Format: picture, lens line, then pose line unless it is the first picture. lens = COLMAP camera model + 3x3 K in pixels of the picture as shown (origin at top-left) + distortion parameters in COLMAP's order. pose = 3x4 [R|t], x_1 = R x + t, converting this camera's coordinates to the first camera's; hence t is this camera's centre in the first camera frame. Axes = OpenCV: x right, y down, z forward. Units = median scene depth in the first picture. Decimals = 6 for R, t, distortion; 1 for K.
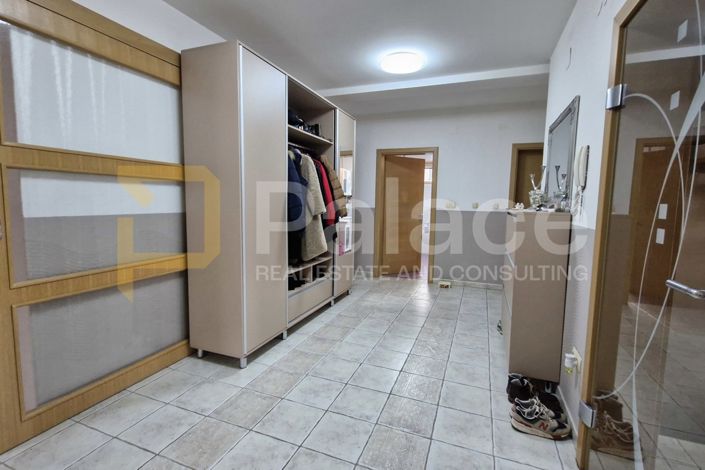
lens RADIAL K [[329.2, 0, 358.7], [0, 329.2, 231.2], [0, 0, 1]] dist [0.005787, 0.000221]
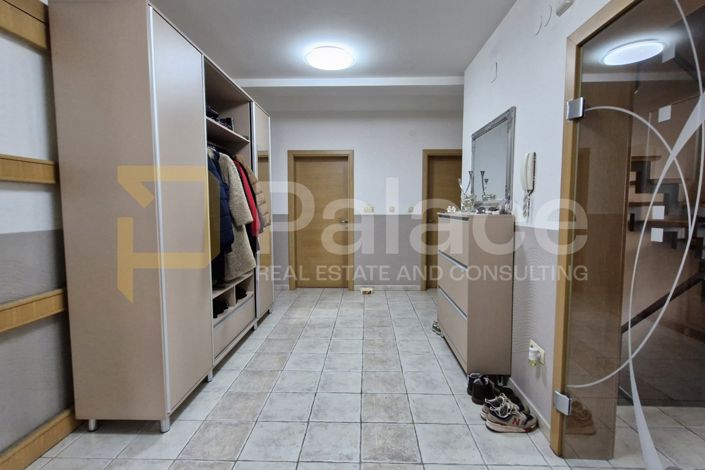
lens RADIAL K [[338.6, 0, 358.9], [0, 338.6, 230.5], [0, 0, 1]] dist [0.003146, -0.000452]
pose [[0.942527, -0.044378, 0.331169, -0.160786], [0.050096, 0.998706, -0.008745, -0.015525], [-0.330353, 0.024832, 0.943531, 0.102546]]
